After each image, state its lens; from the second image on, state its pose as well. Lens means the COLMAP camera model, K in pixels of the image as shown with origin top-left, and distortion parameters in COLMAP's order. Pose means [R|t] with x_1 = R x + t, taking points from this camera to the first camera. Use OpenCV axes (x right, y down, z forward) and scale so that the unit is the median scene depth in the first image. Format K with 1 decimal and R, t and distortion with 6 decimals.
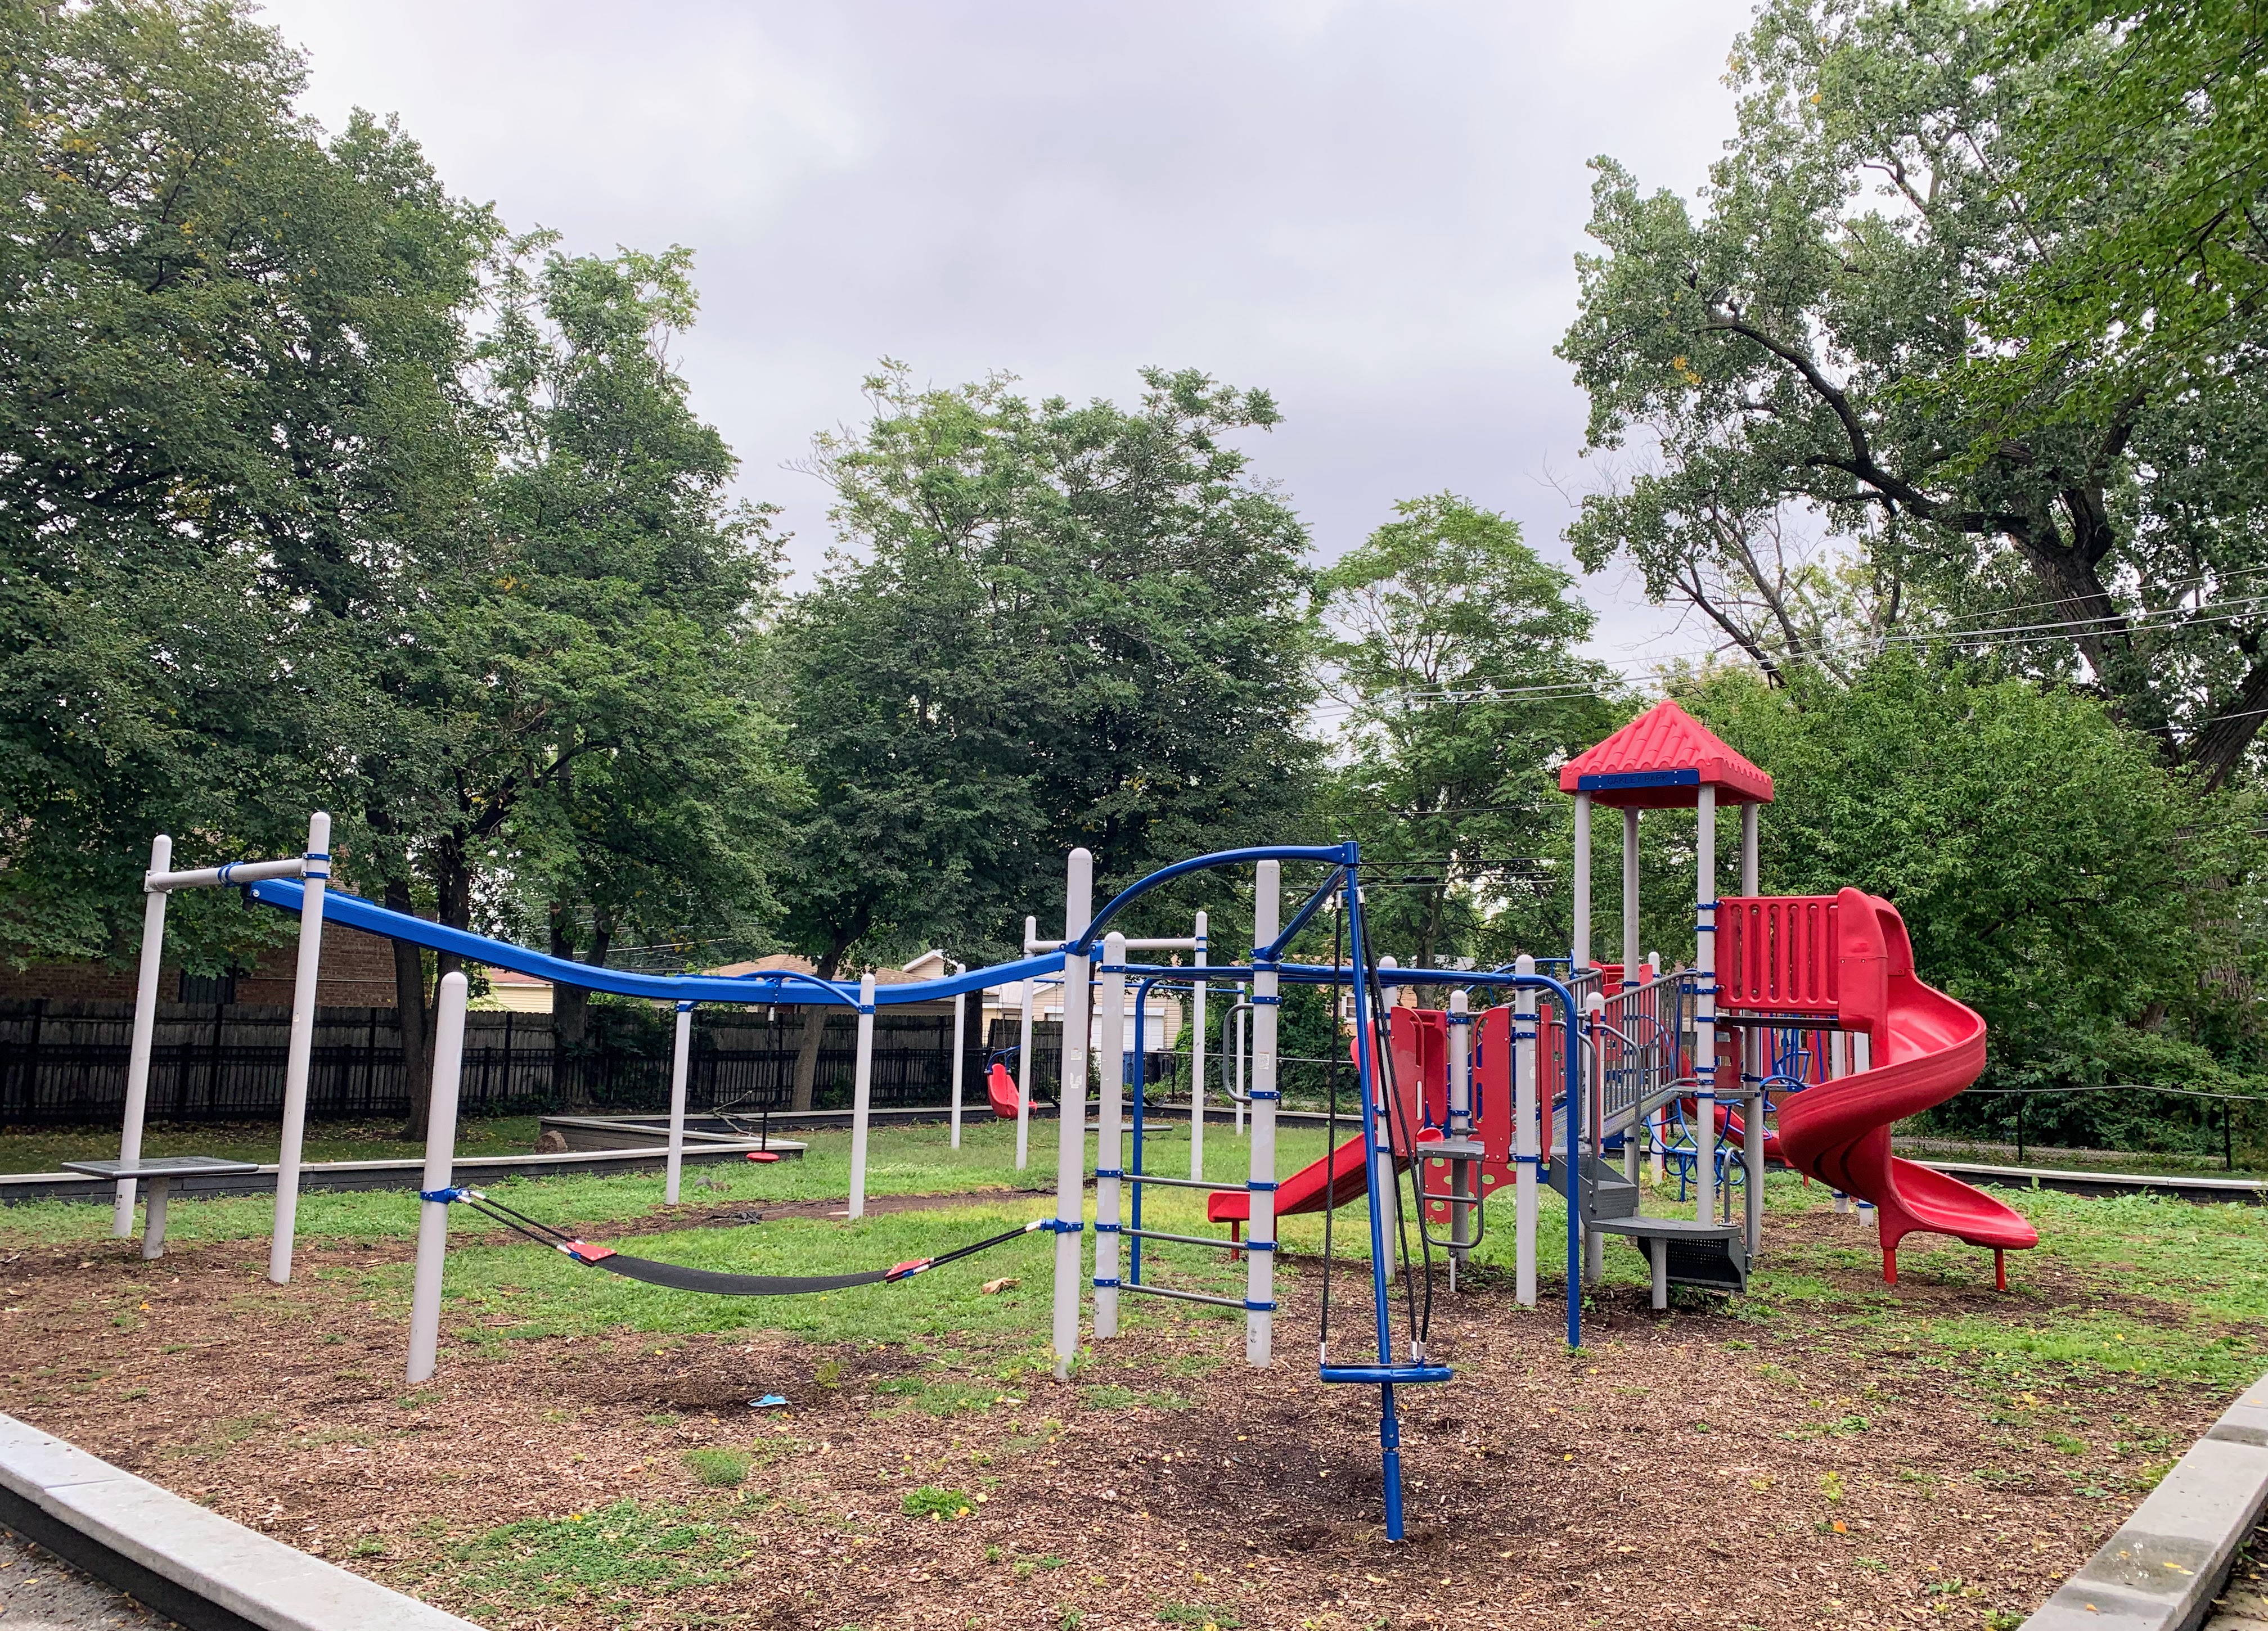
lens RADIAL K [[1730.7, 0, 1134.9], [0, 1730.7, 749.9], [0, 0, 1]] dist [0.045338, -0.003742]
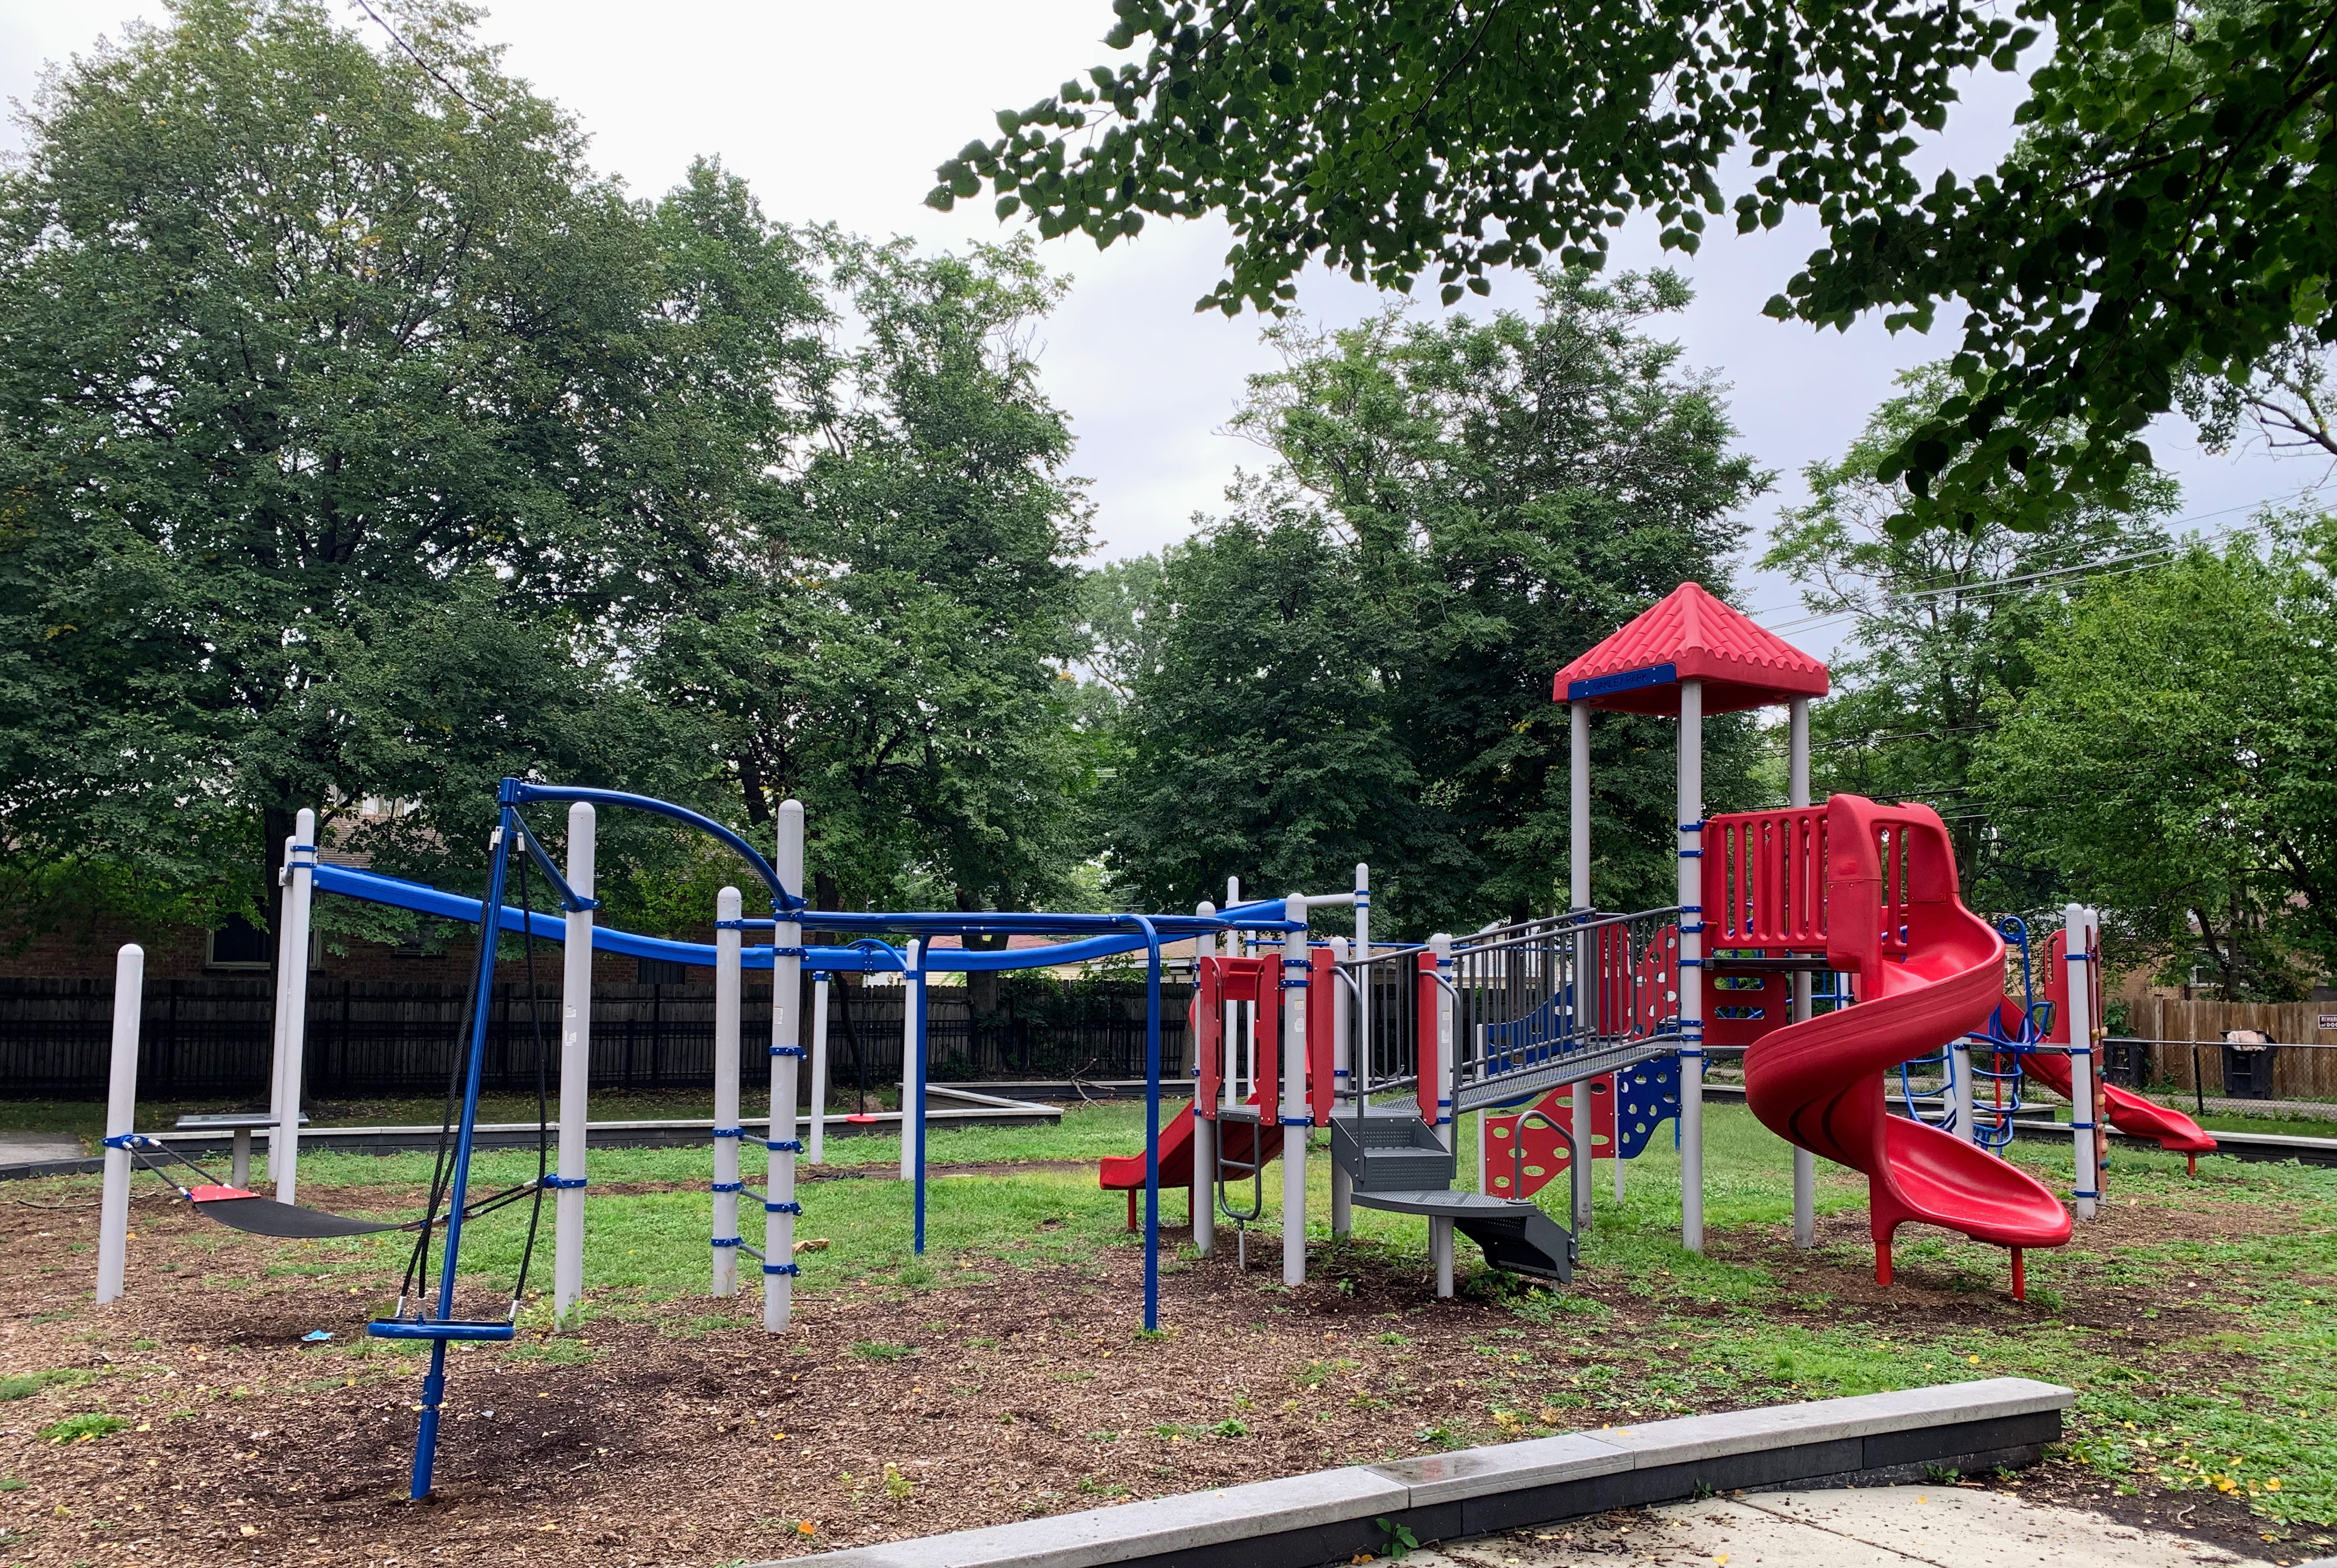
lens RADIAL K [[1788.0, 0, 1168.5], [0, 1788.0, 784.0], [0, 0, 1]] dist [0.122852, -0.232806]
pose [[0.922347, -0.063134, -0.381170, 0.234723], [0.077156, 0.996785, 0.021599, 0.017379], [0.378581, -0.049331, 0.924253, 0.061753]]
